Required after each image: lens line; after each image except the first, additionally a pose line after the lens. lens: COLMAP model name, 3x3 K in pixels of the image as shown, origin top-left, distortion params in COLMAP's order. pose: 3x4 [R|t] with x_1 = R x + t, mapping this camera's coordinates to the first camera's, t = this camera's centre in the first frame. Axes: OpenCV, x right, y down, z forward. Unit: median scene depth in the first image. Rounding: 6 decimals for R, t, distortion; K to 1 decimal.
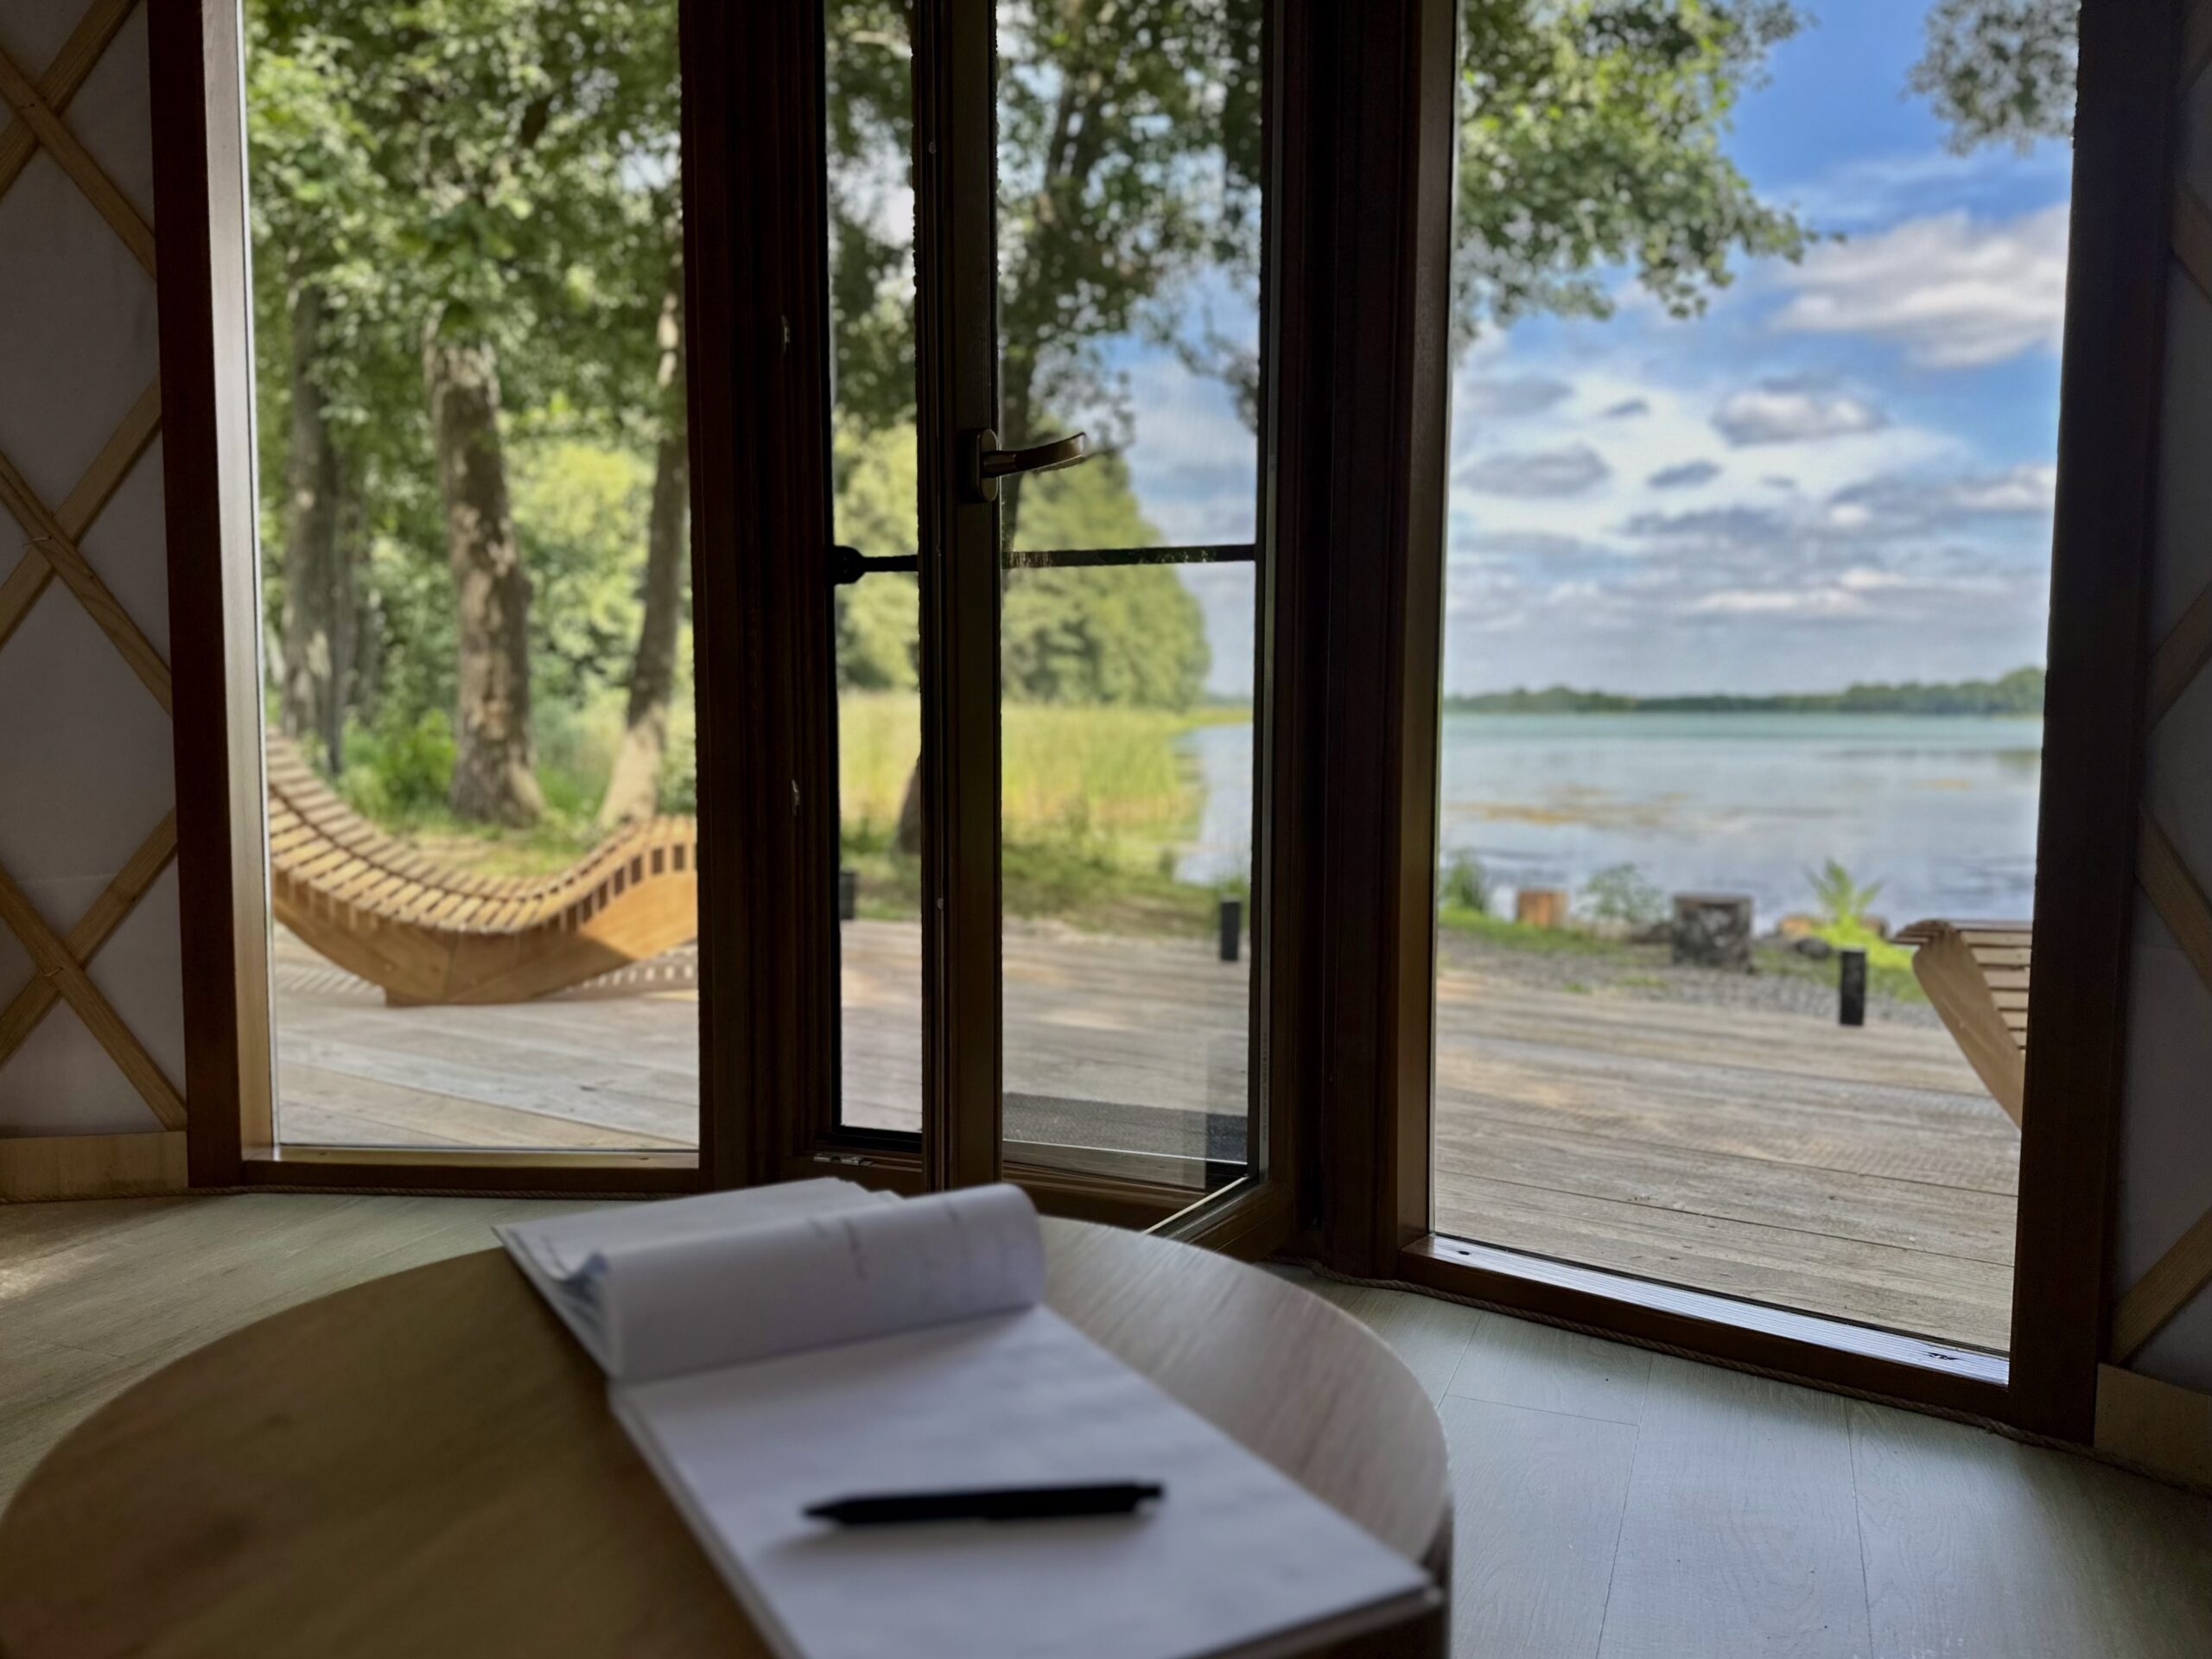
lens RADIAL K [[1537.7, 0, 1205.0], [0, 1537.7, 901.0], [0, 0, 1]] dist [0.038397, -0.039125]
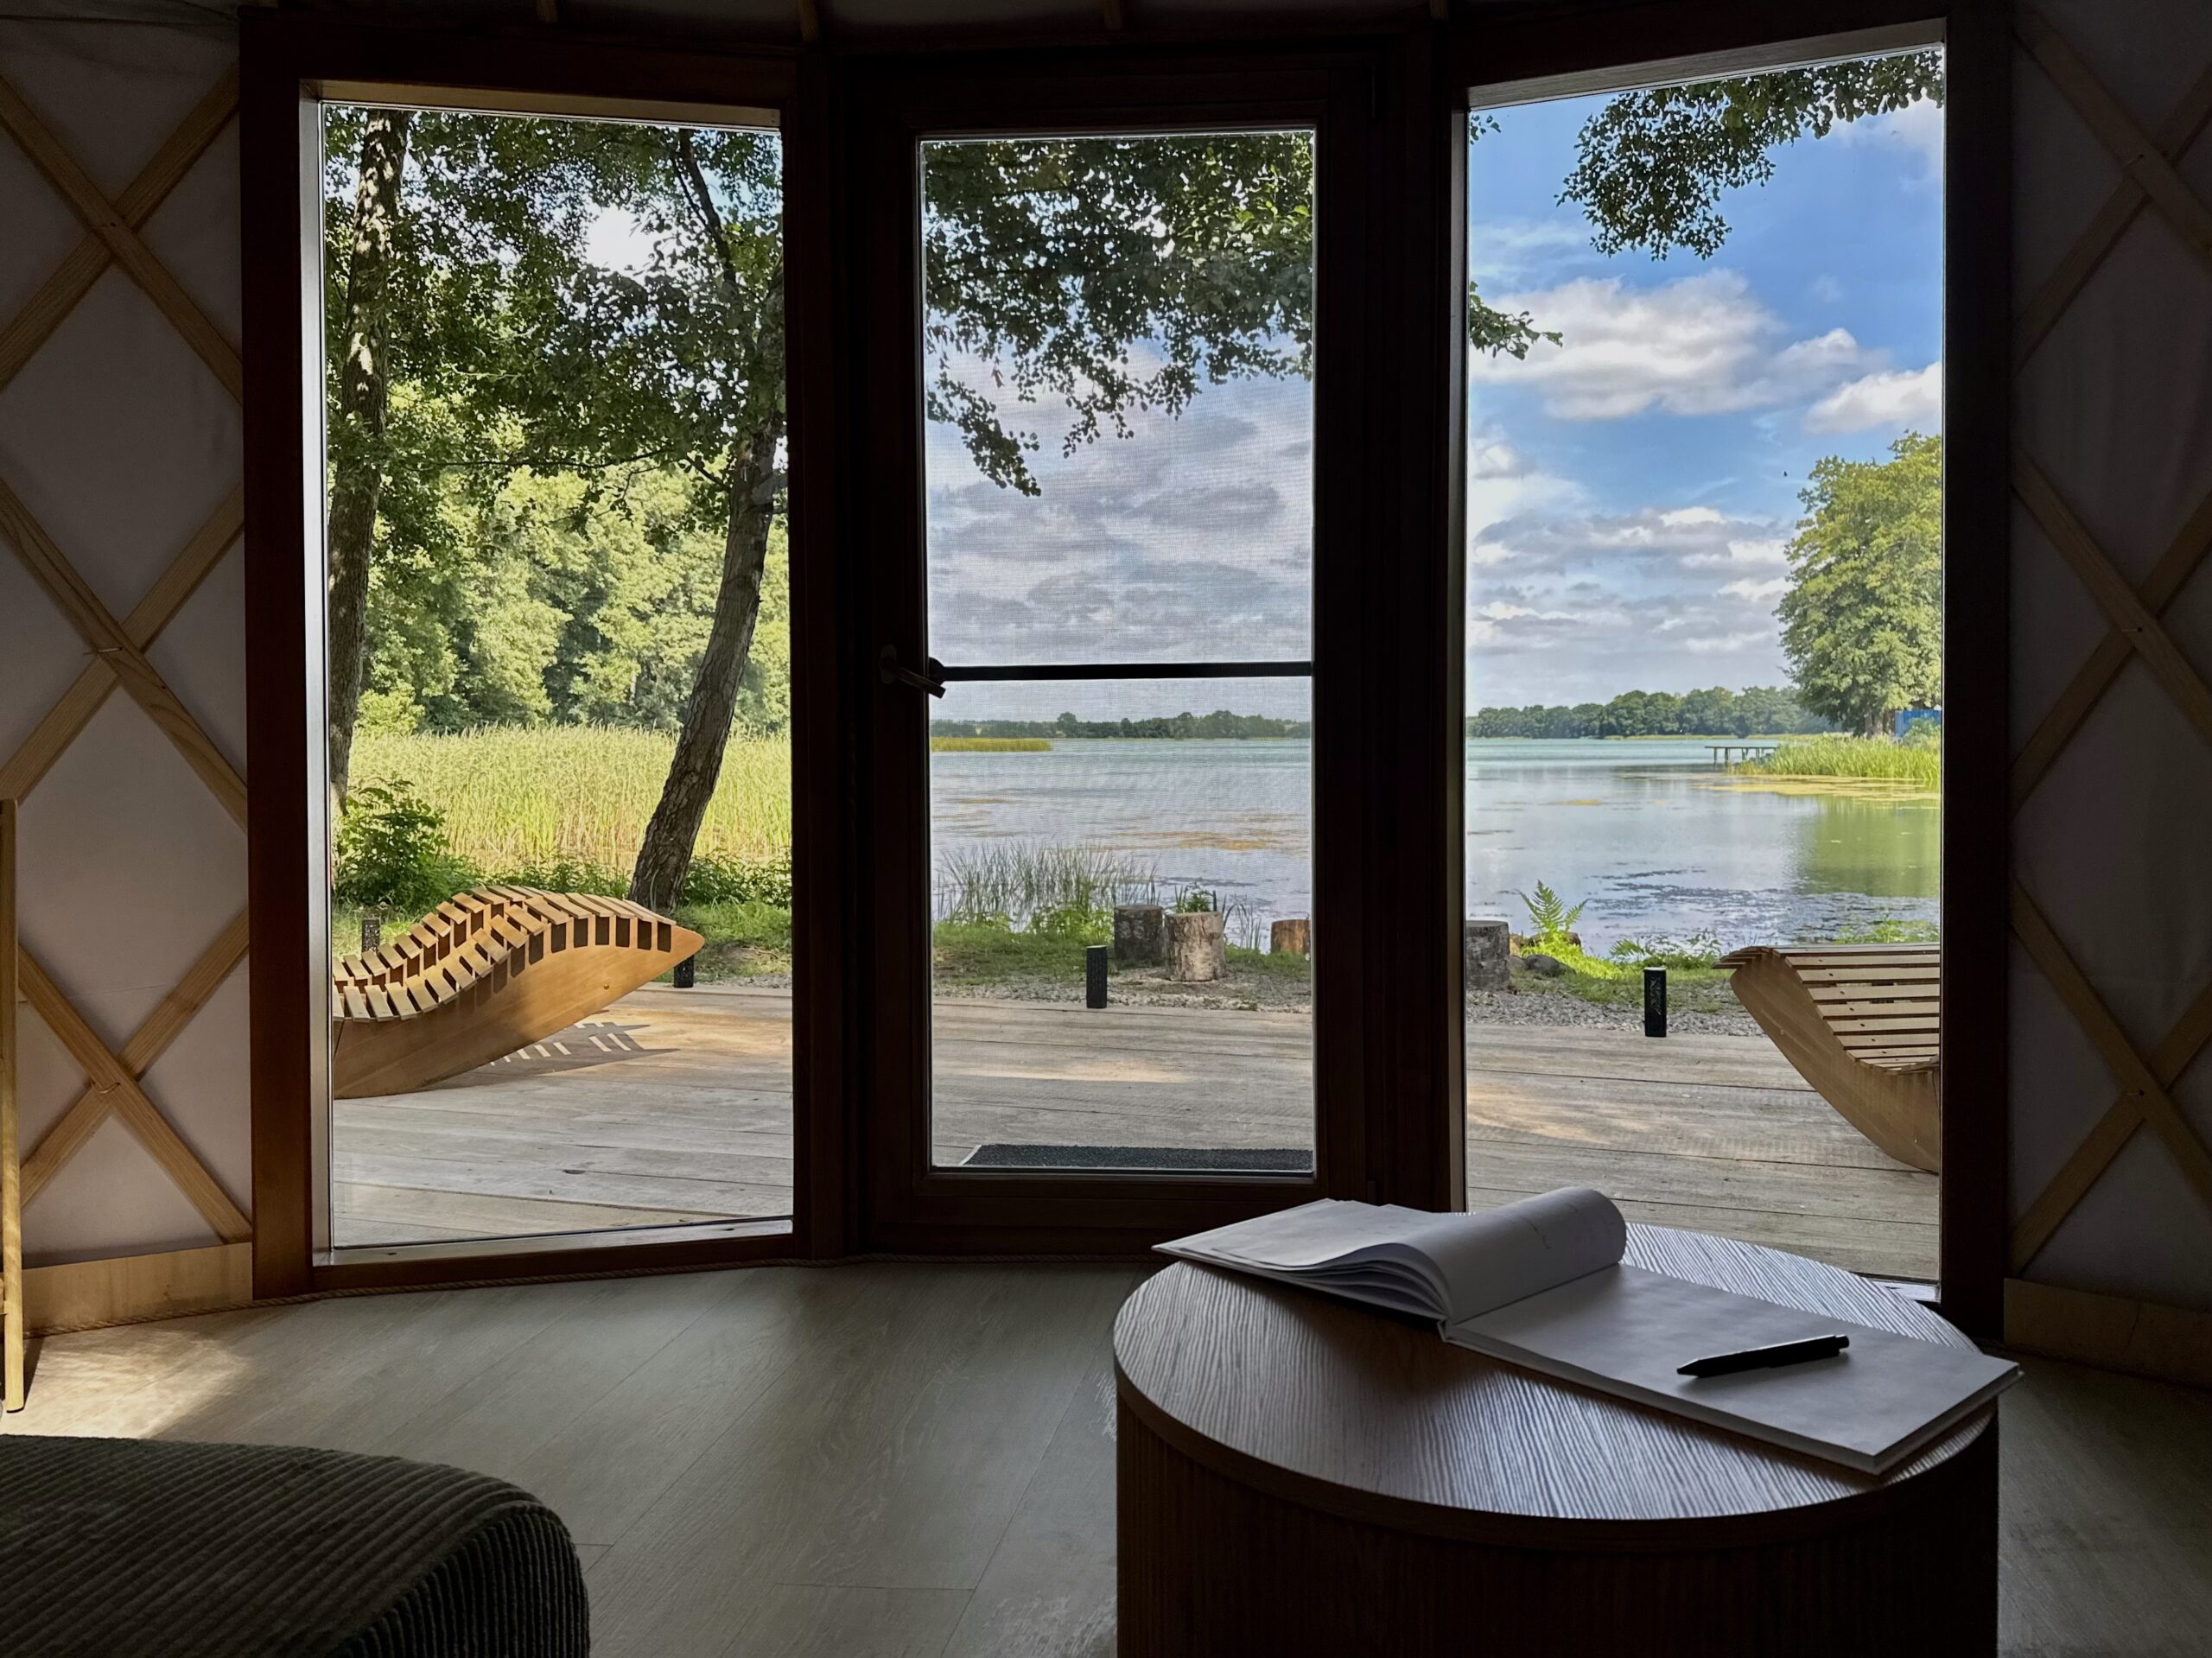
lens RADIAL K [[1670.1, 0, 1168.5], [0, 1670.1, 833.3], [0, 0, 1]] dist [0.046451, -0.041104]
pose [[0.967117, -0.025662, 0.253036, -0.306472], [0.038739, 0.998151, -0.046834, -0.032614], [-0.251366, 0.055097, 0.966323, -0.168248]]
